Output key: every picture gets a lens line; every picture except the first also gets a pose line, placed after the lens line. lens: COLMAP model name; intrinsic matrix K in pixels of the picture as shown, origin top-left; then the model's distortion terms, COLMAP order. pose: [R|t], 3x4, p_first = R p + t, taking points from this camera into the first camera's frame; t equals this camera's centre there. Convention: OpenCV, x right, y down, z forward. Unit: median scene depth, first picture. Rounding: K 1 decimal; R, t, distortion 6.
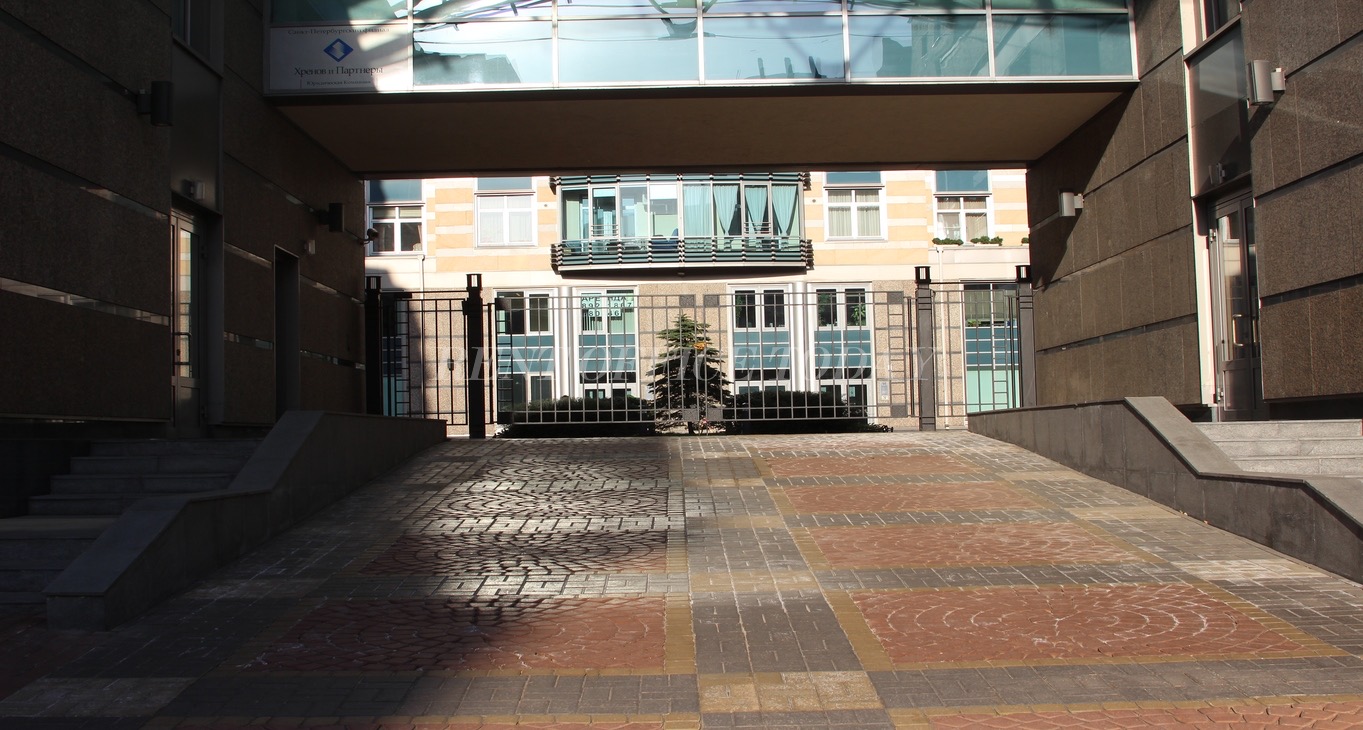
lens RADIAL K [[1587.8, 0, 681.5], [0, 1587.8, 365.0], [0, 0, 1]] dist [-0.139139, -0.008275]
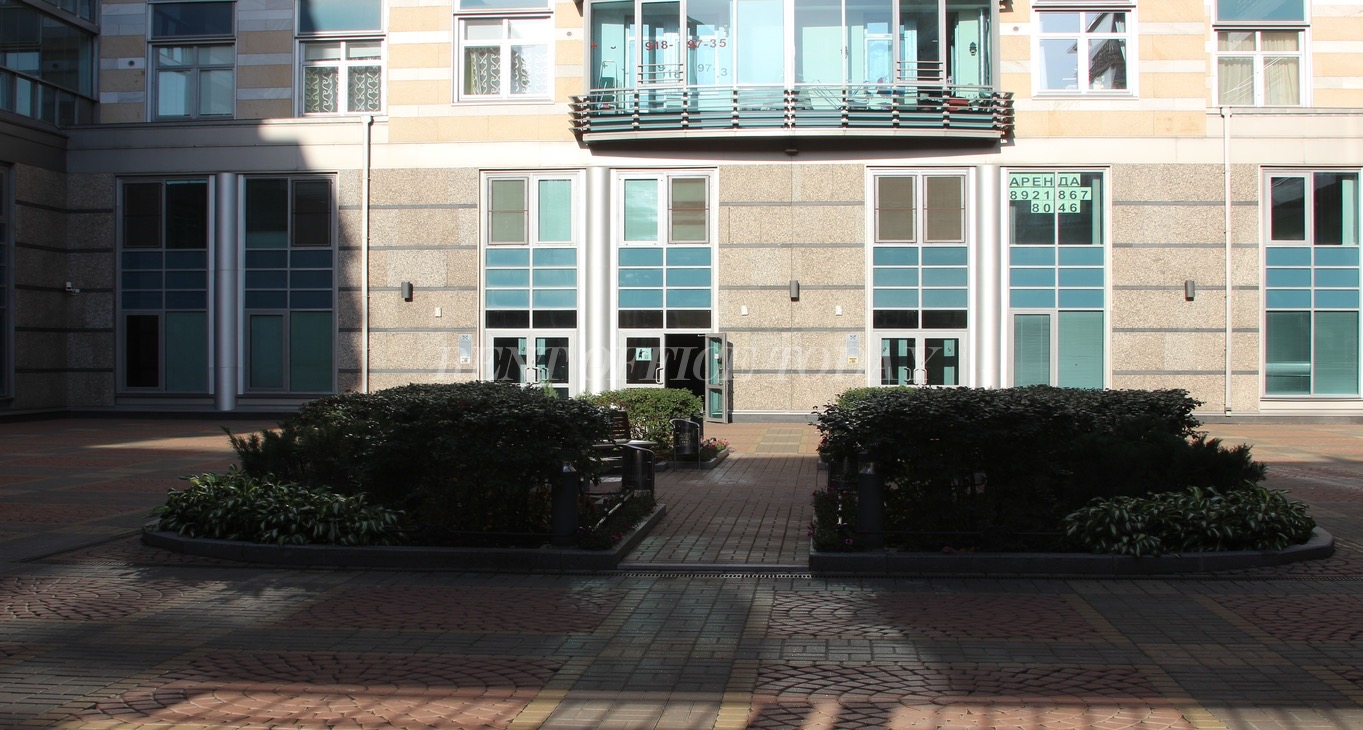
lens RADIAL K [[1587.8, 0, 681.5], [0, 1587.8, 365.0], [0, 0, 1]] dist [-0.139139, -0.008275]
pose [[0.994709, 0.021099, -0.100540, 0.020838], [-0.015449, 0.998275, 0.056647, -0.009196], [0.101562, -0.054795, 0.993319, 0.399914]]
